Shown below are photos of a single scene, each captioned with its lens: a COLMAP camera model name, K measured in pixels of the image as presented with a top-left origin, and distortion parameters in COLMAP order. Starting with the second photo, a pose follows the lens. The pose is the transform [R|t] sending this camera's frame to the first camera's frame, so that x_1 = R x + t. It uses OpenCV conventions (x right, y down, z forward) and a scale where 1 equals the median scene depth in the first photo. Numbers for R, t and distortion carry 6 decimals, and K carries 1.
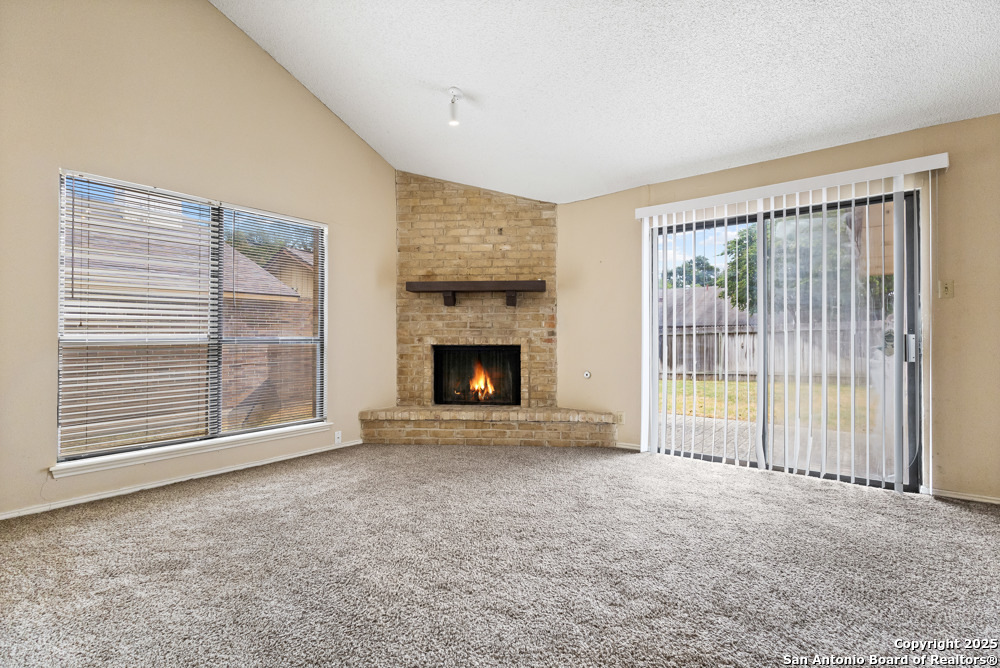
lens RADIAL K [[462.4, 0, 498.8], [0, 462.4, 332.5], [0, 0, 1]] dist [-0.000161, -0.000241]
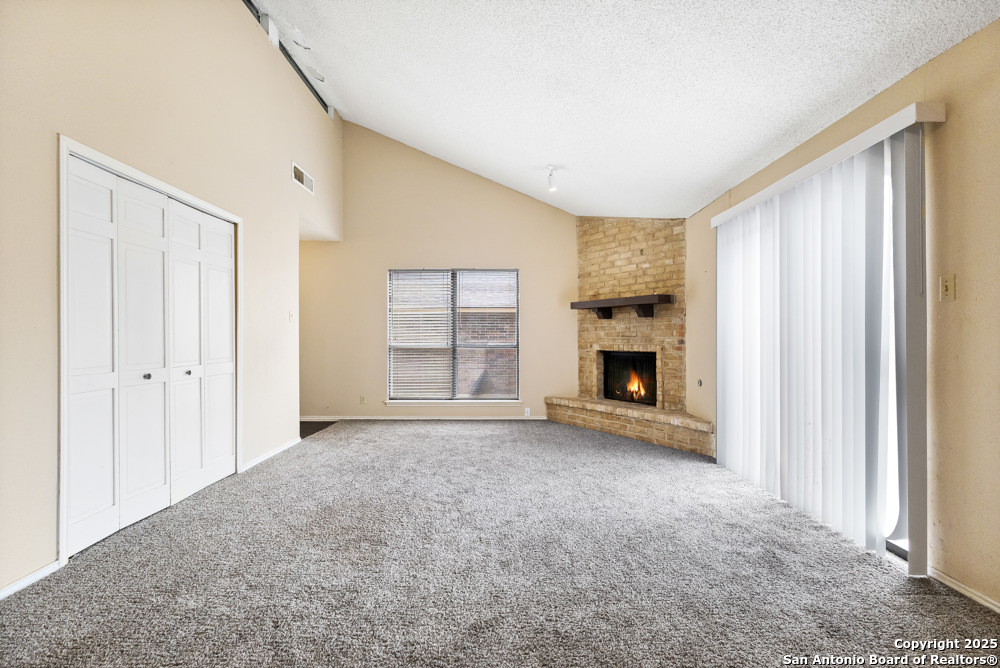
lens RADIAL K [[462.4, 0, 498.8], [0, 462.4, 332.5], [0, 0, 1]] dist [-0.000161, -0.000241]
pose [[0.613492, -0.009437, -0.789645, 0.690856], [0.010579, 0.999937, -0.003731, -0.019972], [0.789630, -0.006065, 0.613553, 0.021065]]
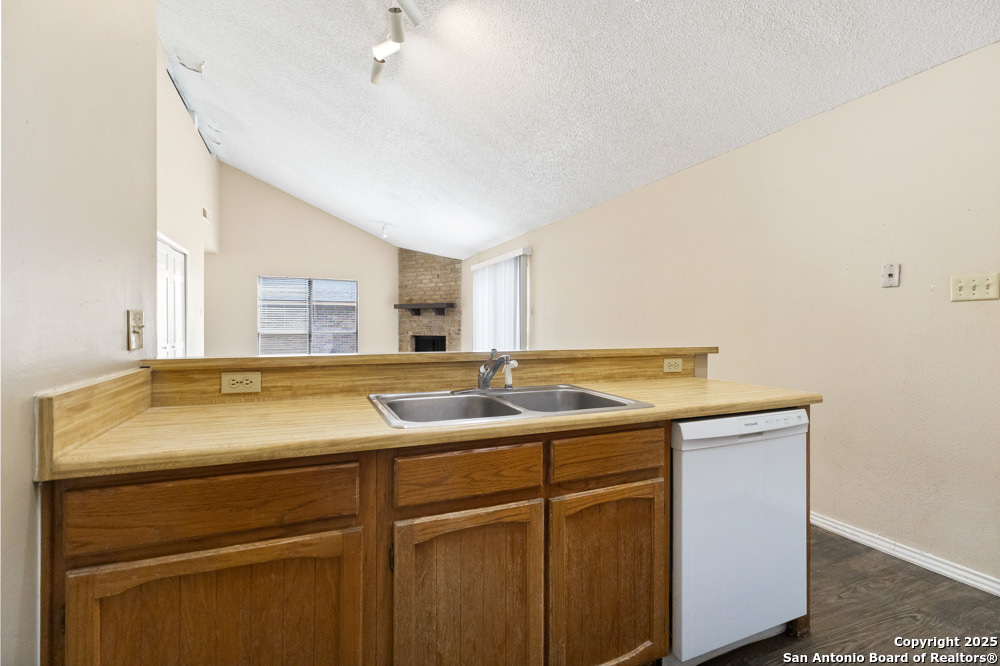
lens RADIAL K [[456.5, 0, 500.0], [0, 456.5, 333.0], [0, 0, 1]] dist [0.019610, -0.000154]
pose [[0.877383, 0.009658, -0.479694, 1.139247], [0.001529, 0.999736, 0.022925, -0.027767], [0.479788, -0.020848, 0.877137, -0.535783]]
